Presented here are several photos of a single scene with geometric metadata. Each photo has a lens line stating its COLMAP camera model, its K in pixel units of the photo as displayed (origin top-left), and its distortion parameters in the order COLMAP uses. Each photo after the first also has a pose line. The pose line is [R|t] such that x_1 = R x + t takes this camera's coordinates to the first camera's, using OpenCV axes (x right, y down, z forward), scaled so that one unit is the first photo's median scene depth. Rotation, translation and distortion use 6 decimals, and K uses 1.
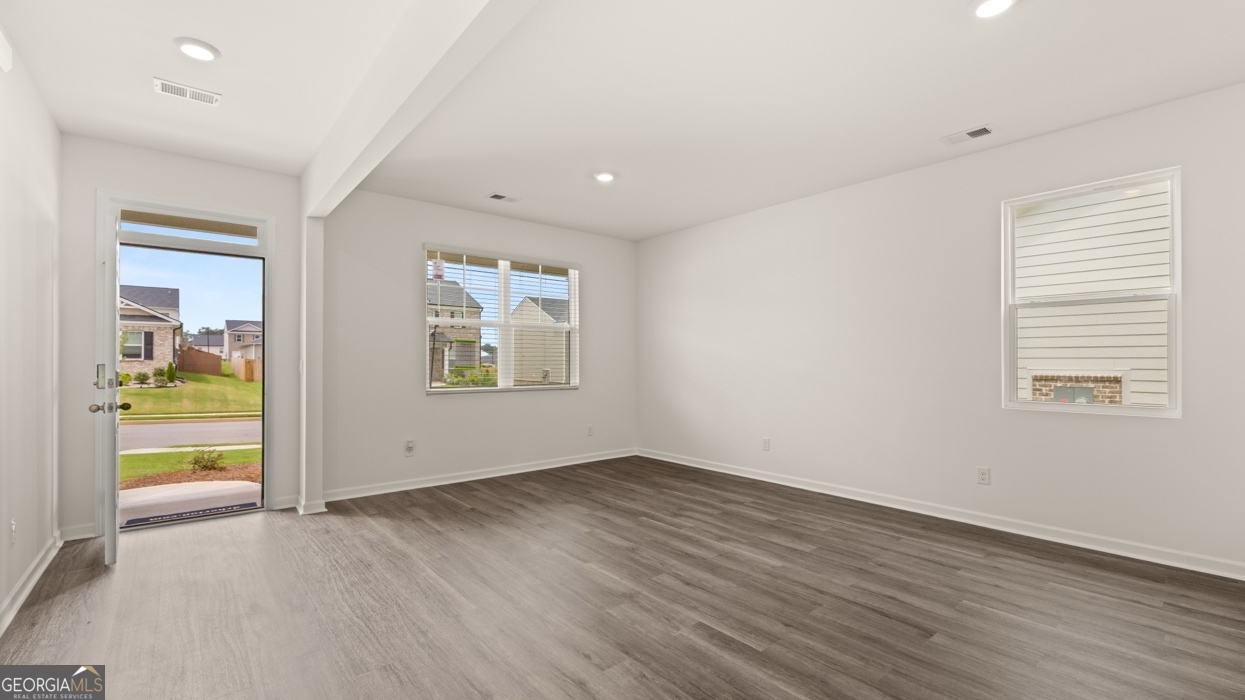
lens RADIAL K [[525.3, 0, 623.3], [0, 525.3, 354.1], [0, 0, 1]] dist [0.004057, 0.000466]
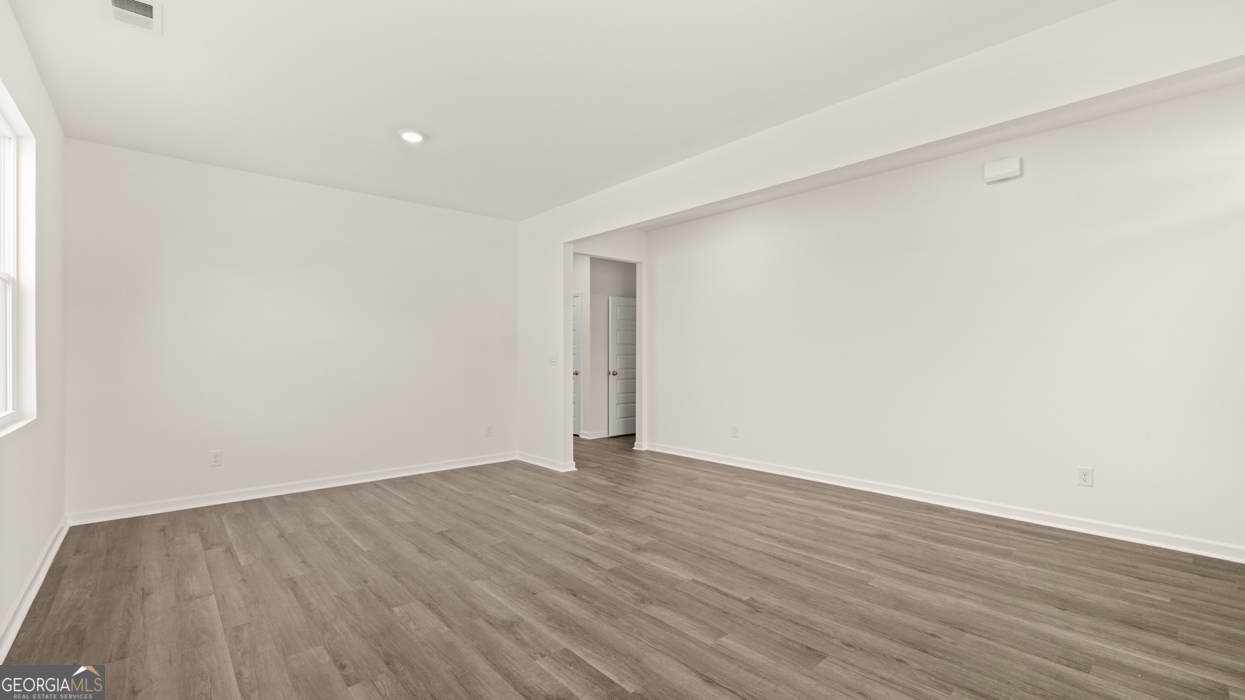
lens RADIAL K [[525.3, 0, 621.5], [0, 525.3, 353.7], [0, 0, 1]] dist [0.004057, 0.000466]
pose [[-0.999525, 0.003675, -0.030613, 0.075883], [0.004045, 0.999919, -0.012037, 0.024551], [0.030566, -0.012156, -0.999459, 1.862727]]
